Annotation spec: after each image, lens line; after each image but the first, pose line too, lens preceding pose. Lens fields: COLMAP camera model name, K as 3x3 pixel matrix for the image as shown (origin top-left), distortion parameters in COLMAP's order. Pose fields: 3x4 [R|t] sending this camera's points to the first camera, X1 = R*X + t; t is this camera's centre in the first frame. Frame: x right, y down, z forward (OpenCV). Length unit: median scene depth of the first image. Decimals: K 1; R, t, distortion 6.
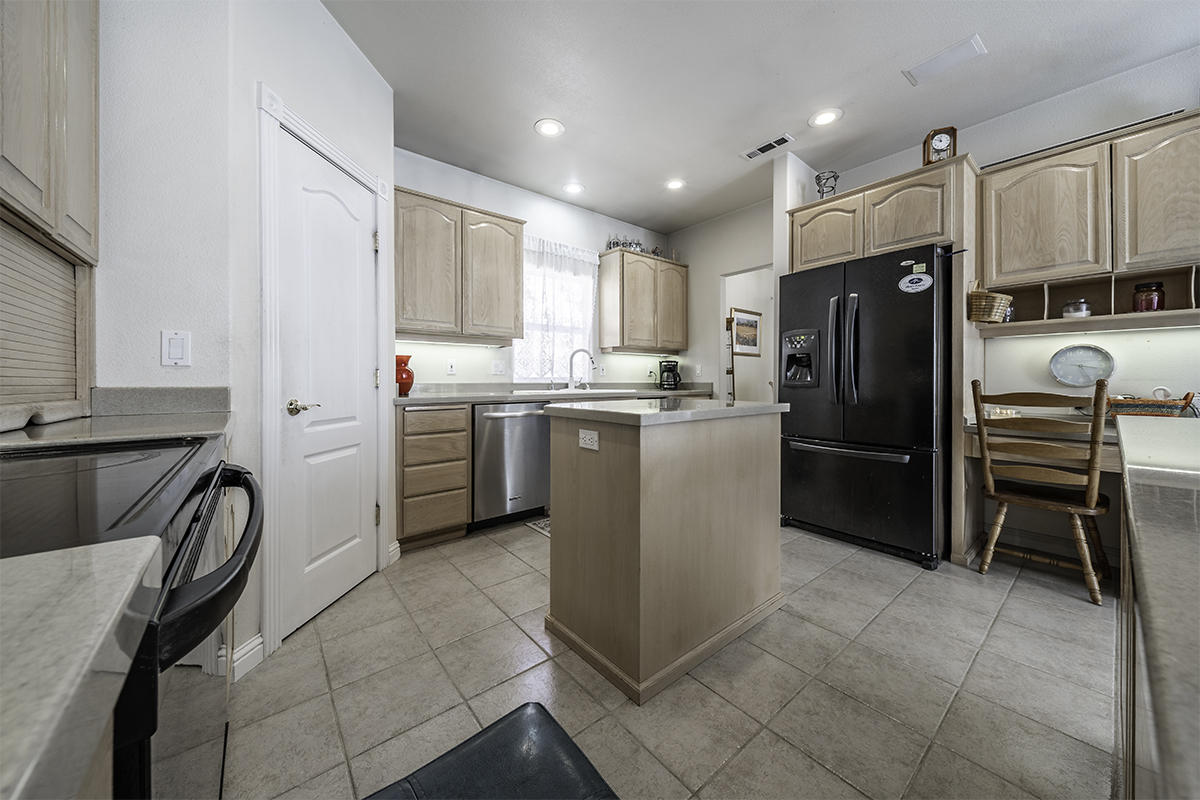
lens RADIAL K [[420.6, 0, 595.4], [0, 420.6, 374.9], [0, 0, 1]] dist [0.007817, -0.000942]
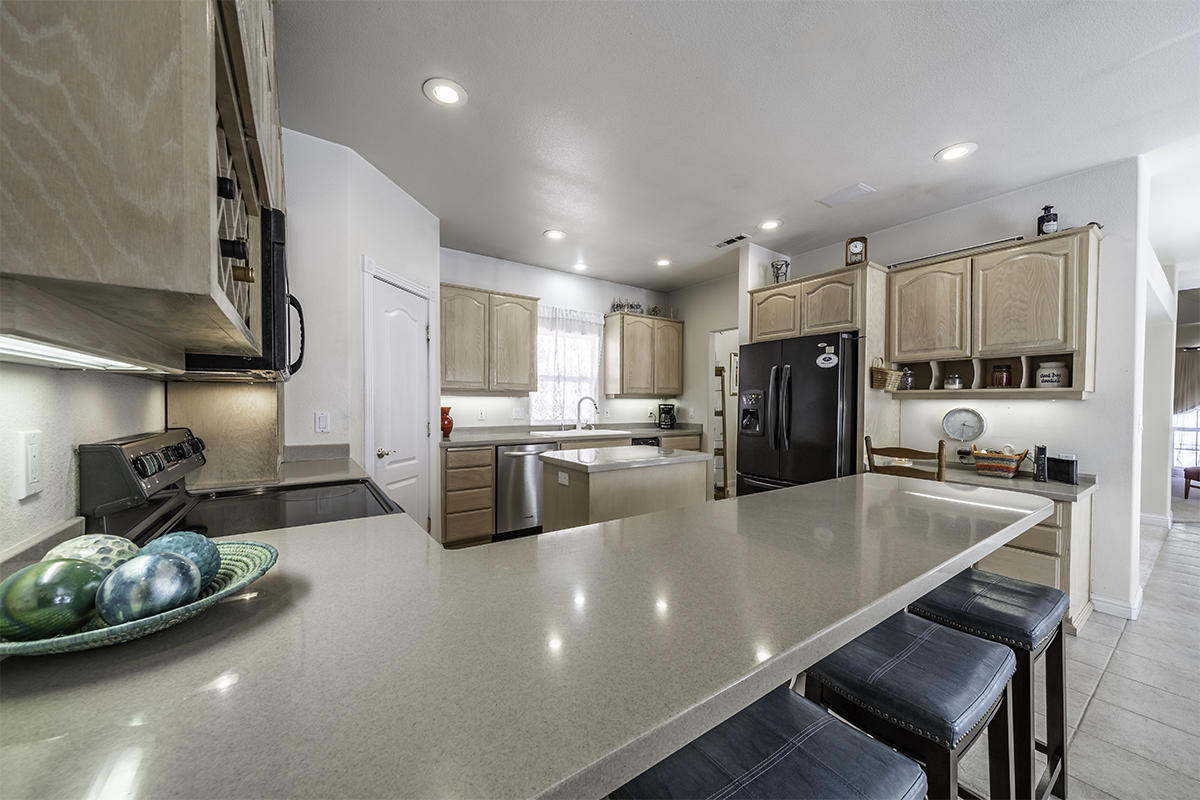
lens RADIAL K [[420.6, 0, 596.6], [0, 420.6, 409.1], [0, 0, 1]] dist [0.007817, -0.000942]
pose [[0.997440, 0.009183, -0.070922, 0.115071], [-0.007719, 0.999752, 0.020894, -0.074022], [0.071097, -0.020293, 0.997263, -0.295073]]
